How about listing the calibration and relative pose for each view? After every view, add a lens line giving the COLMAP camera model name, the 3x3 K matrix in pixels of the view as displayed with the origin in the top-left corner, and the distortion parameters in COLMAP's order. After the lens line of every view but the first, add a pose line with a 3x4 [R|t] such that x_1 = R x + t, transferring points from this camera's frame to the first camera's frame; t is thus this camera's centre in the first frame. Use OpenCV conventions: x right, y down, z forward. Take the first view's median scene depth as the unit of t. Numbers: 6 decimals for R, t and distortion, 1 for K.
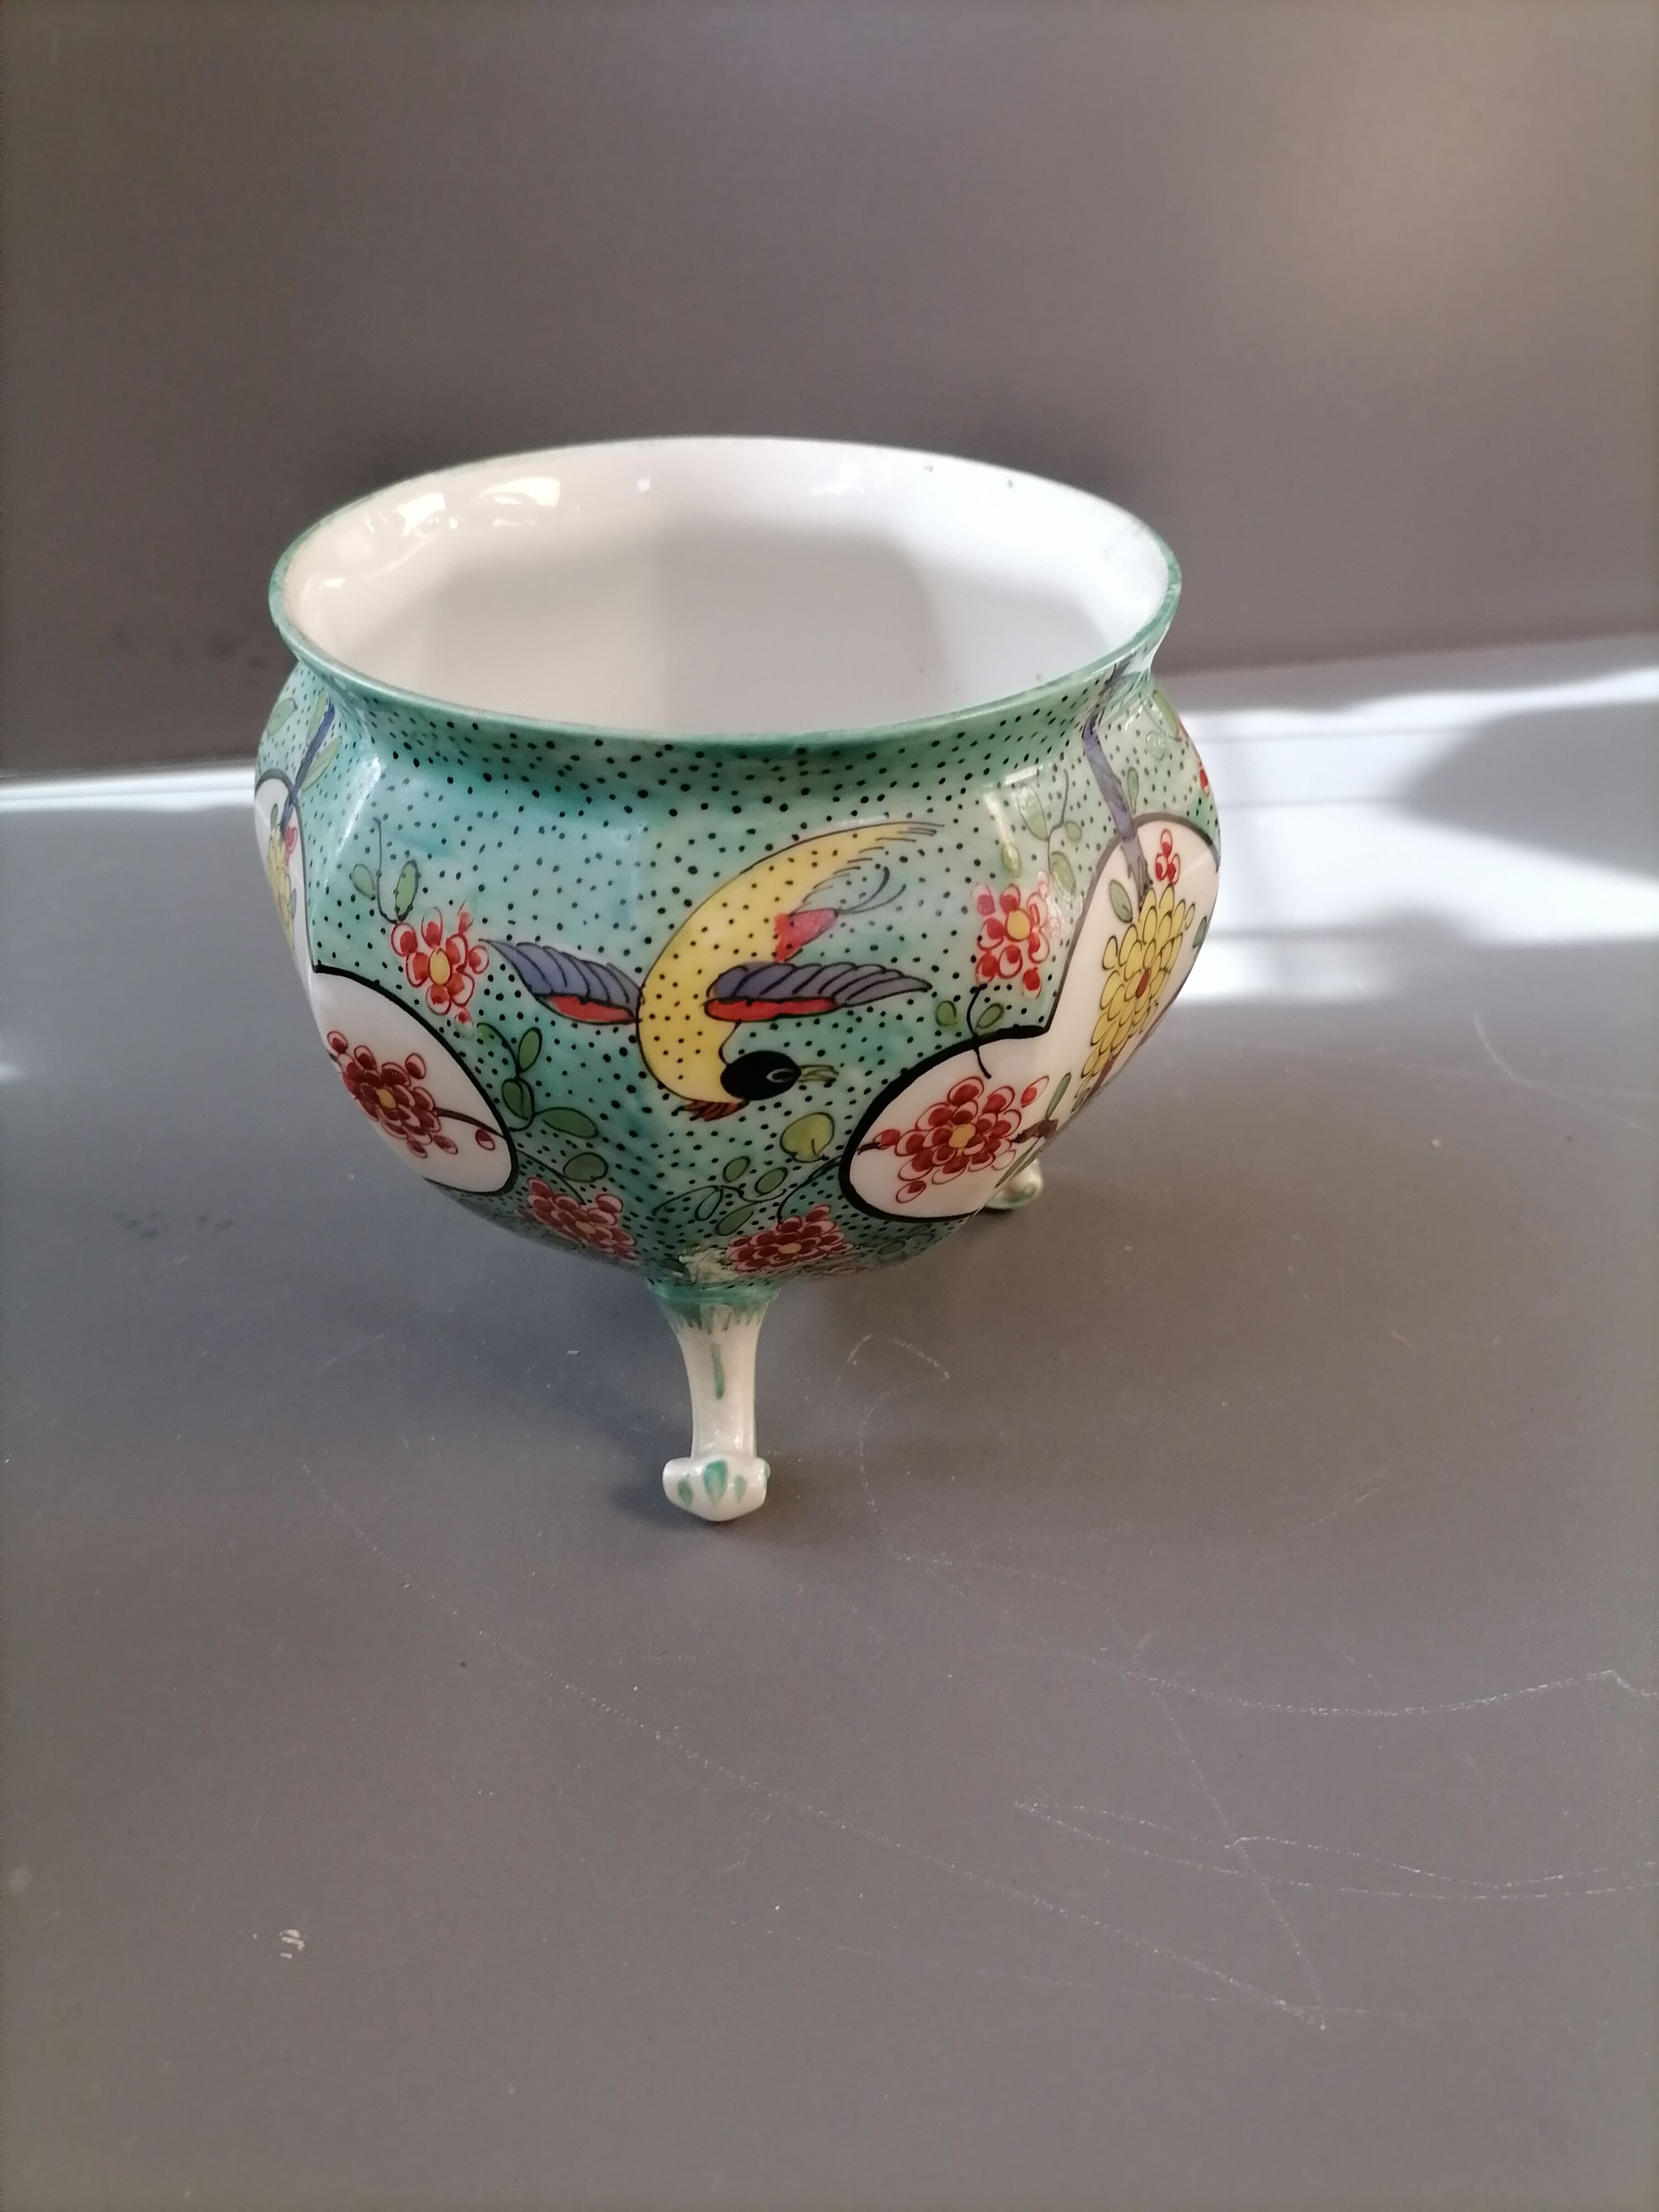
lens RADIAL K [[1689.4, 0, 798.3], [0, 1689.4, 1096.0], [0, 0, 1]] dist [0.009062, 0.007436]
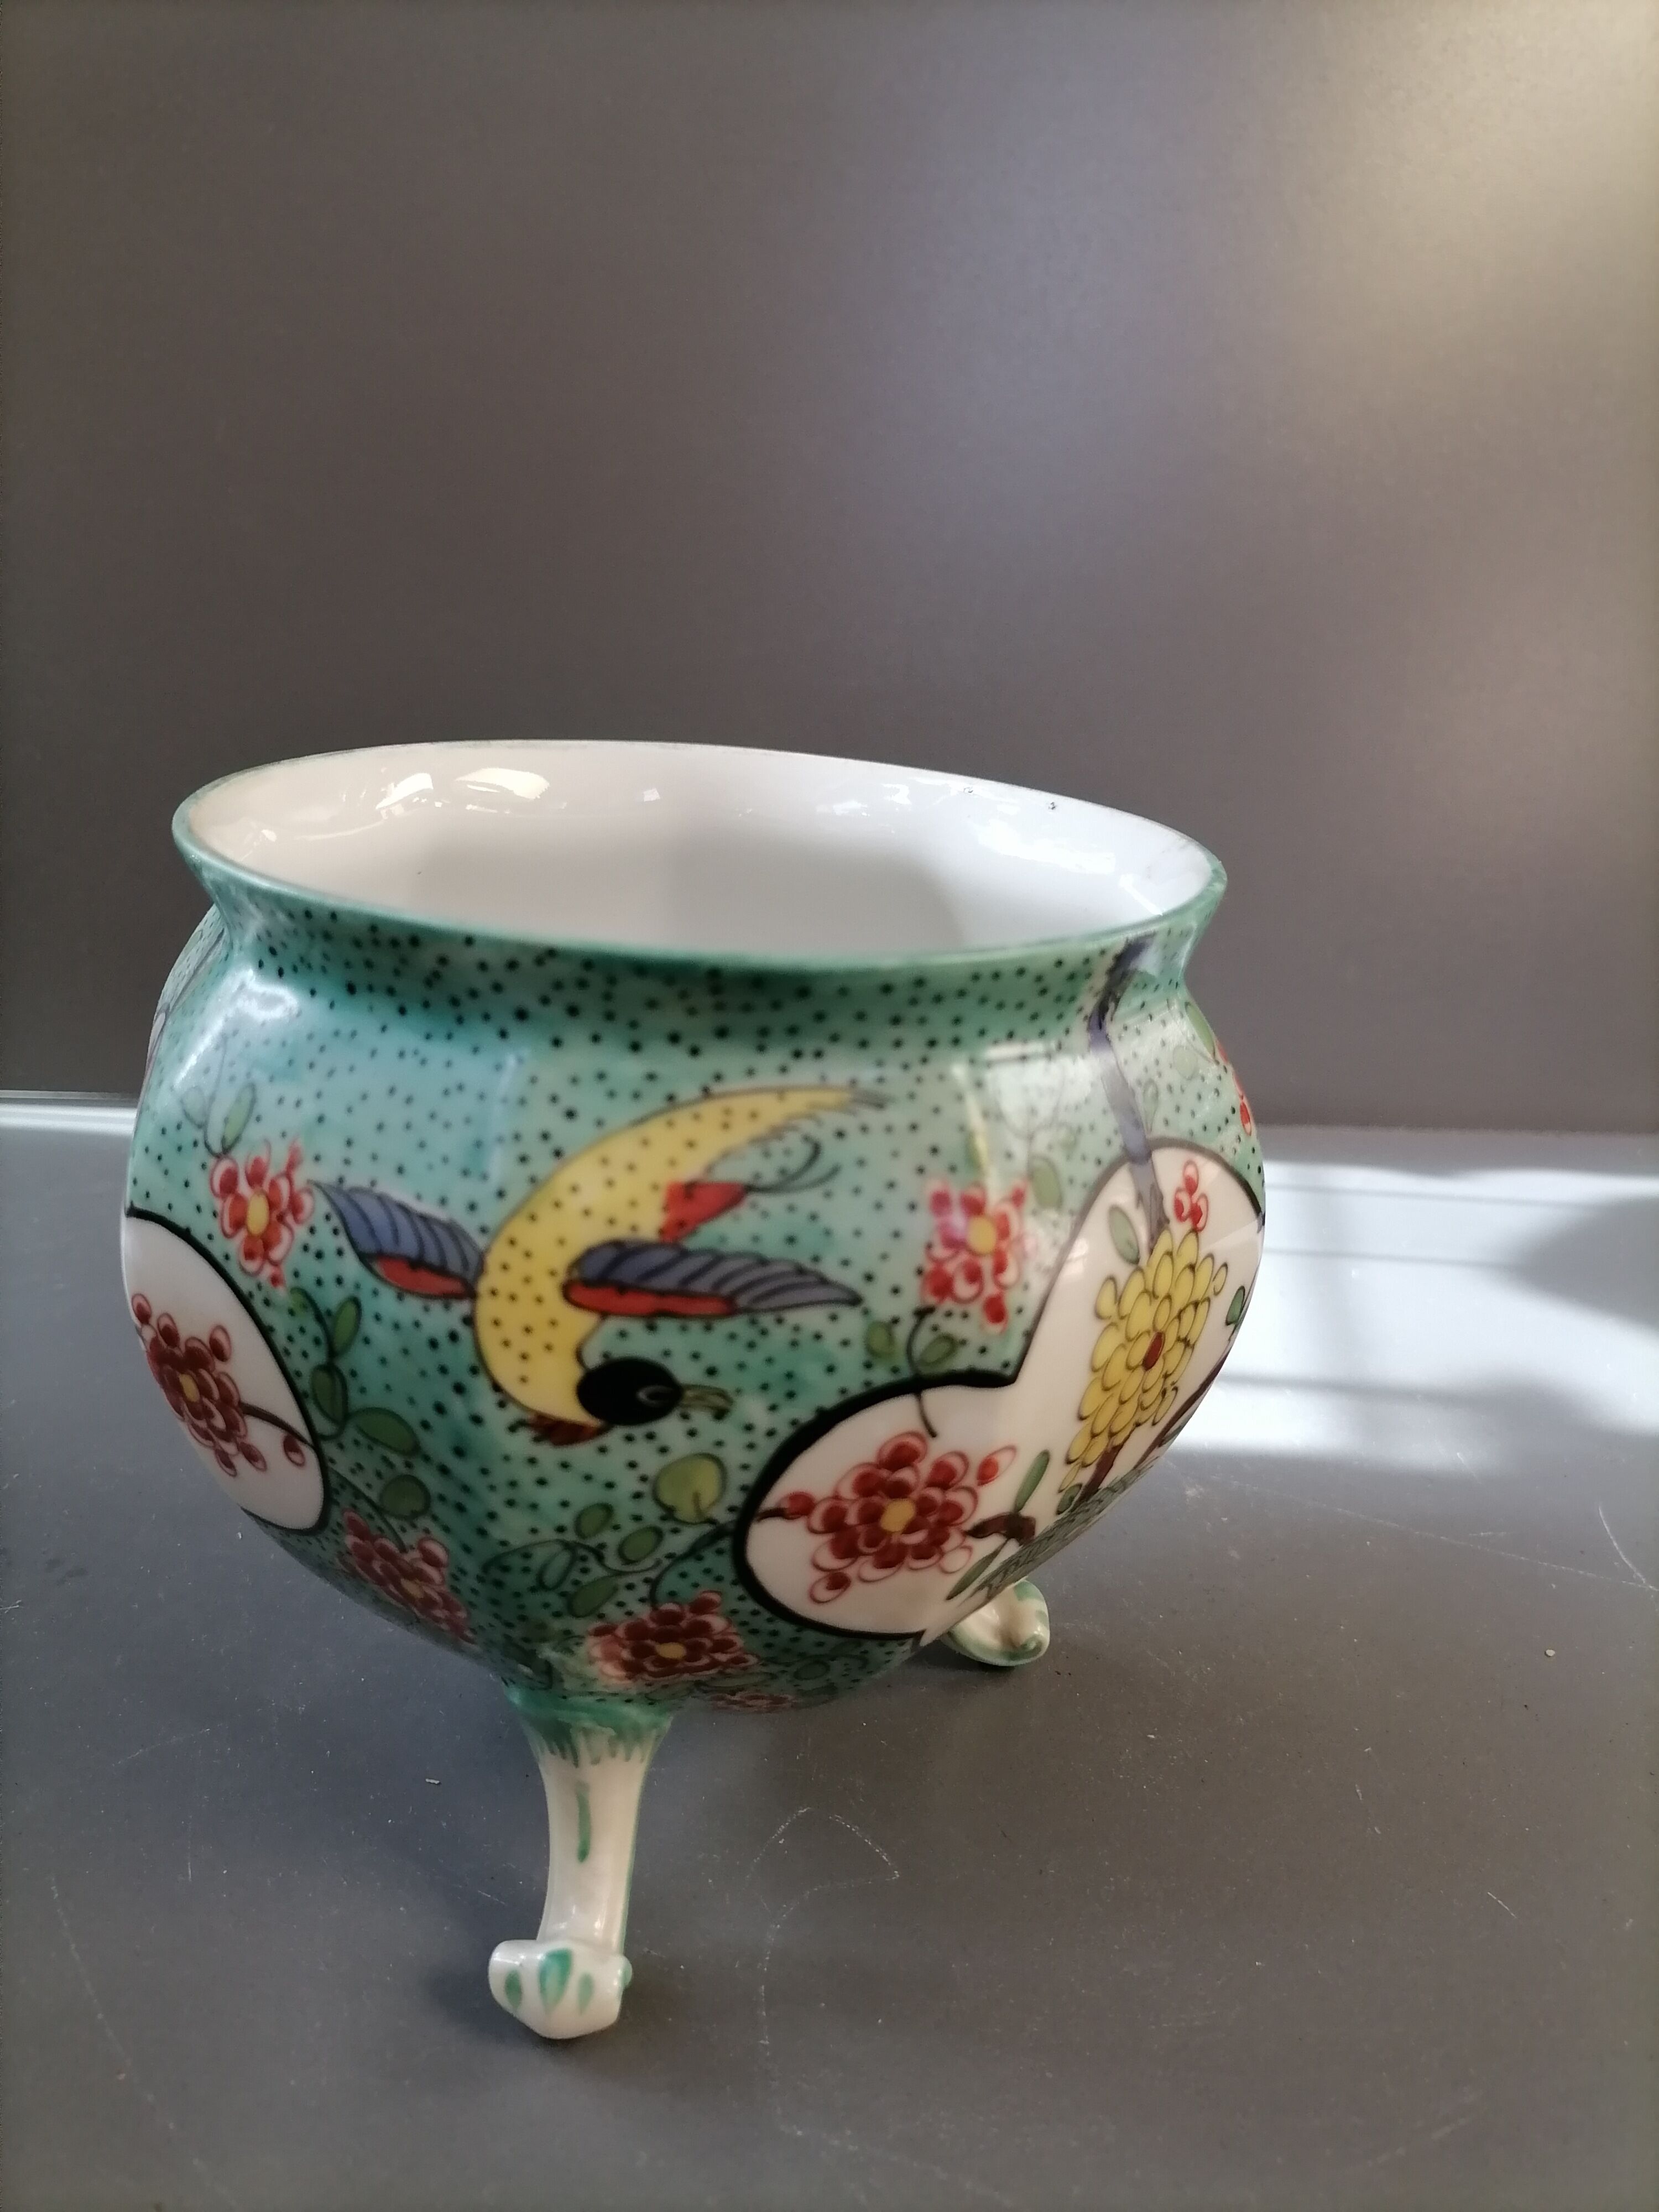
lens RADIAL K [[1689.4, 0, 798.3], [0, 1689.4, 1096.0], [0, 0, 1]] dist [0.009062, 0.007436]
pose [[0.992071, 0.097995, -0.078693, 0.100411], [-0.115892, 0.955542, -0.271124, 0.058432], [0.048625, 0.278094, 0.959322, 0.226937]]
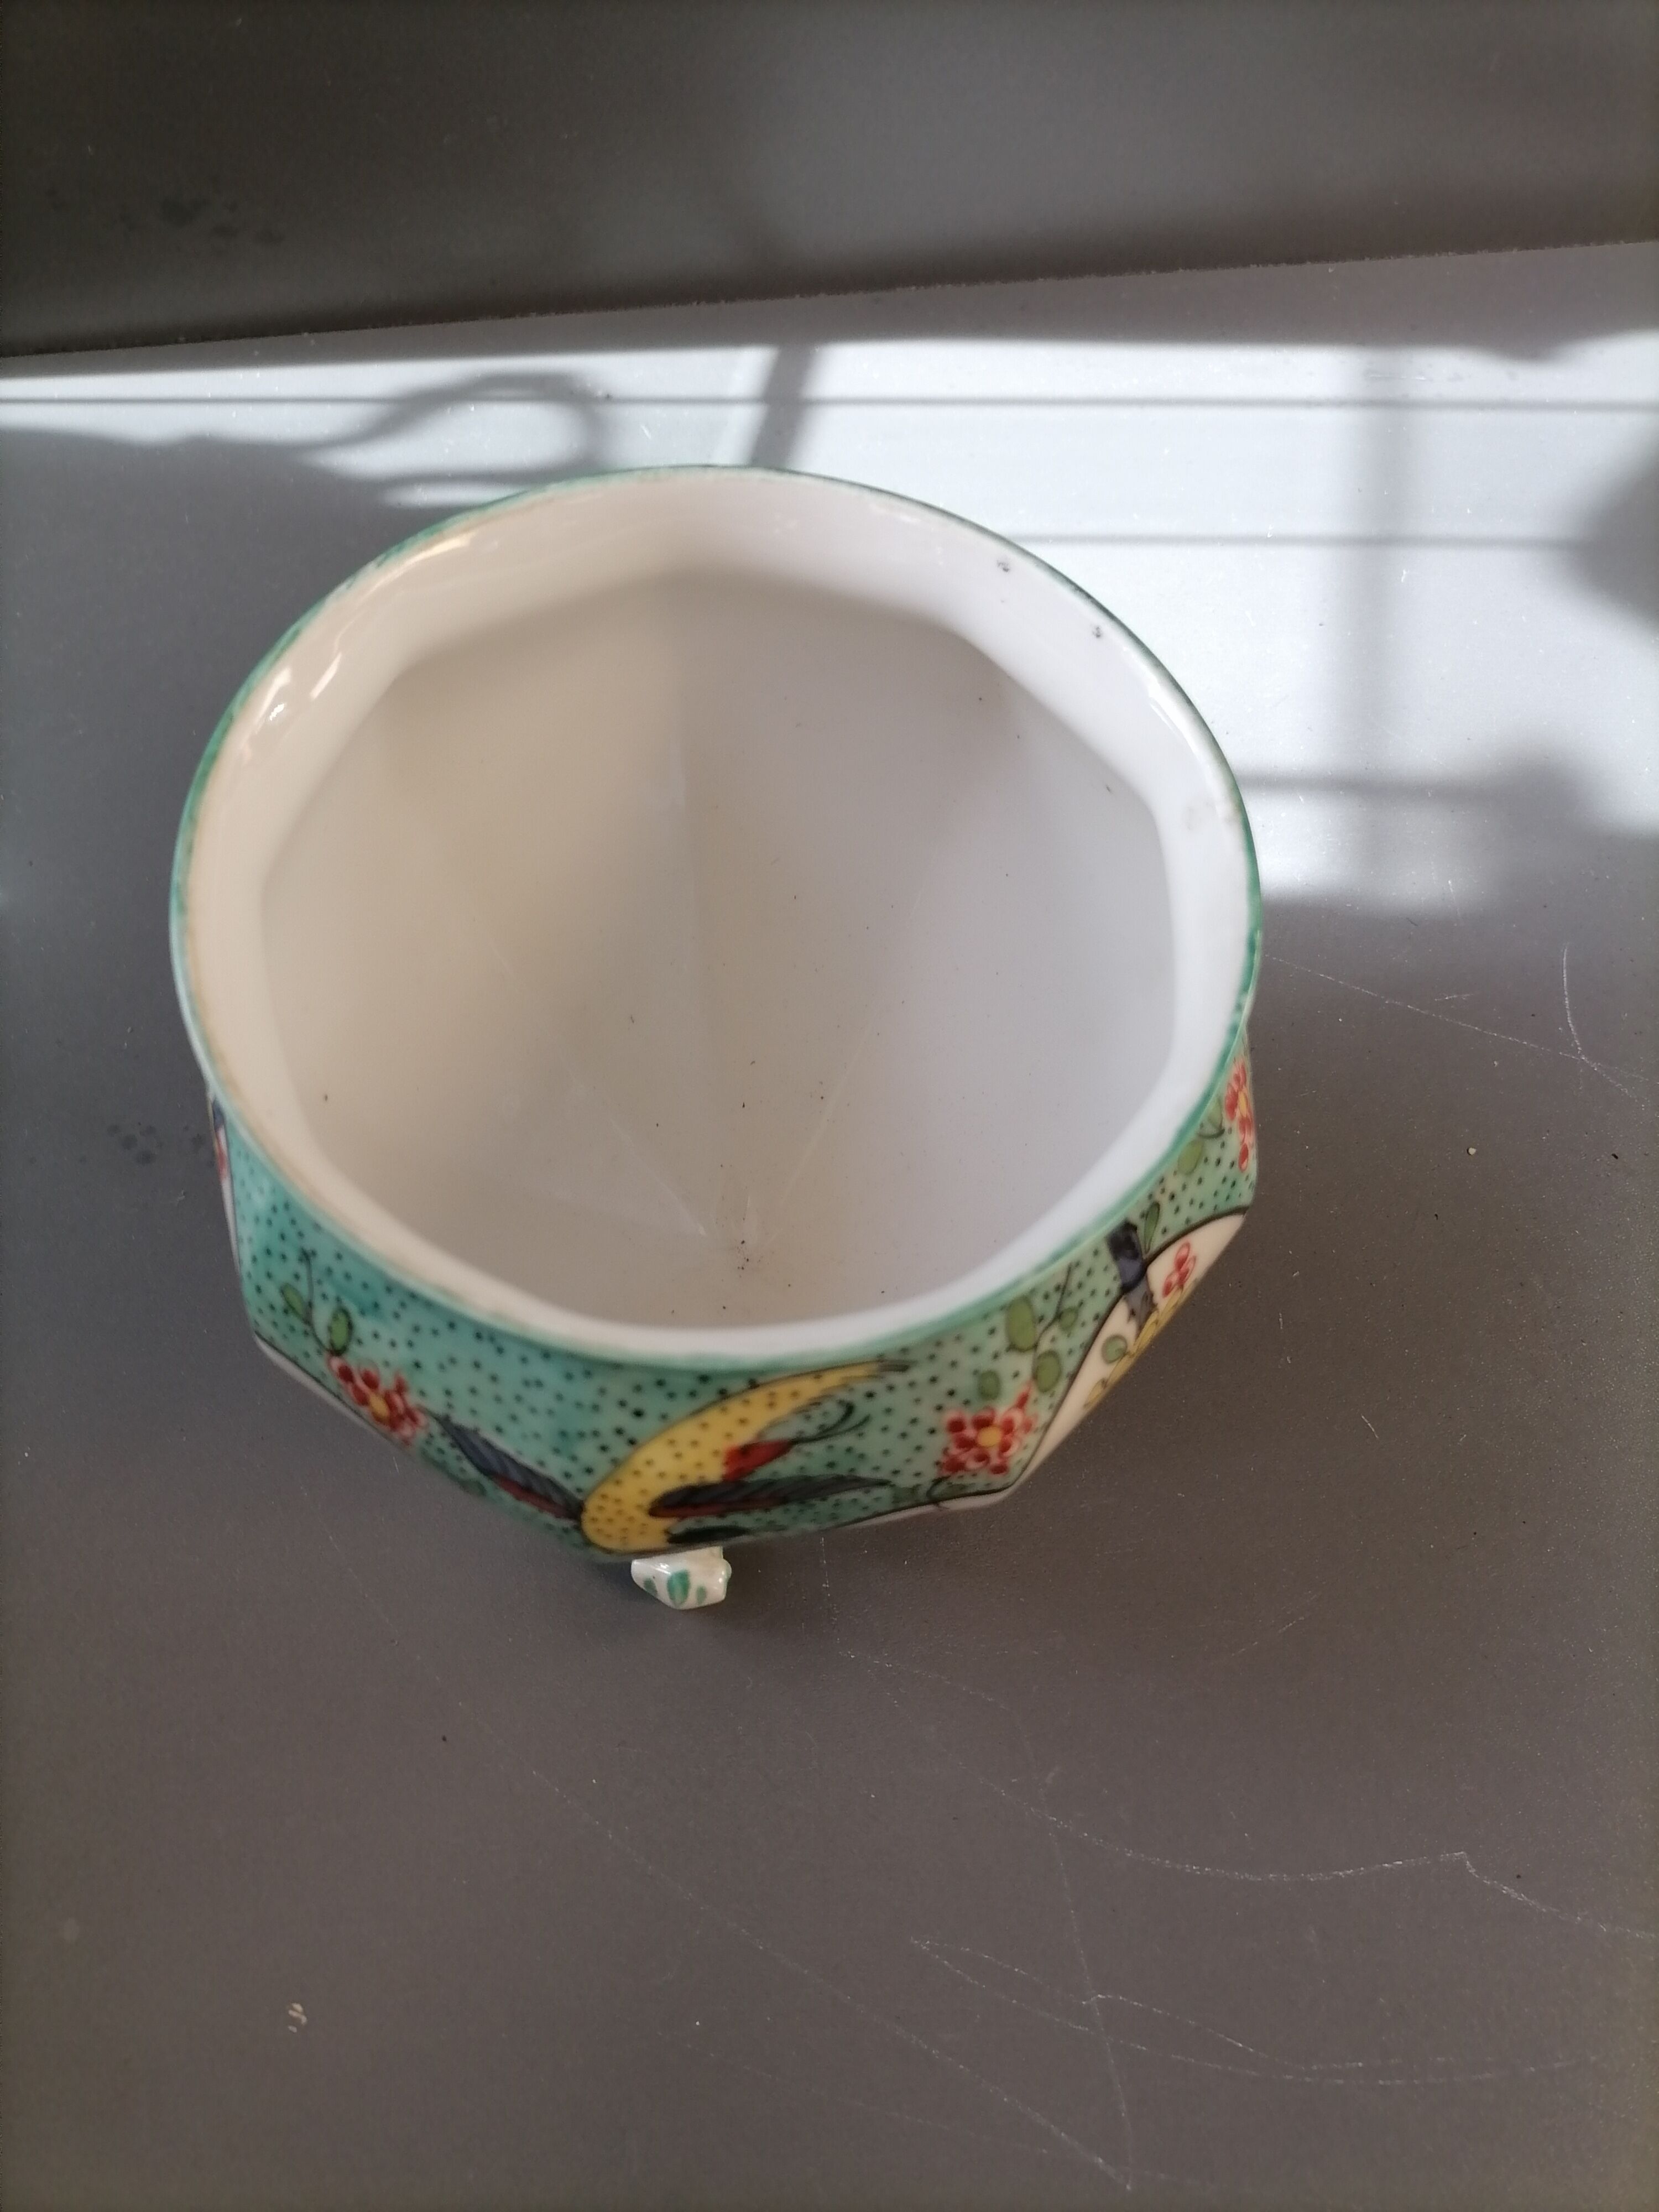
lens RADIAL K [[1670.9, 0, 801.5], [0, 1670.9, 1122.3], [0, 0, 1]] dist [0.010900, 0.006233]
pose [[0.995990, 0.087597, -0.018173, 0.027811], [-0.069871, 0.888518, 0.453491, -0.662132], [0.055871, -0.450403, 0.891075, 0.247148]]
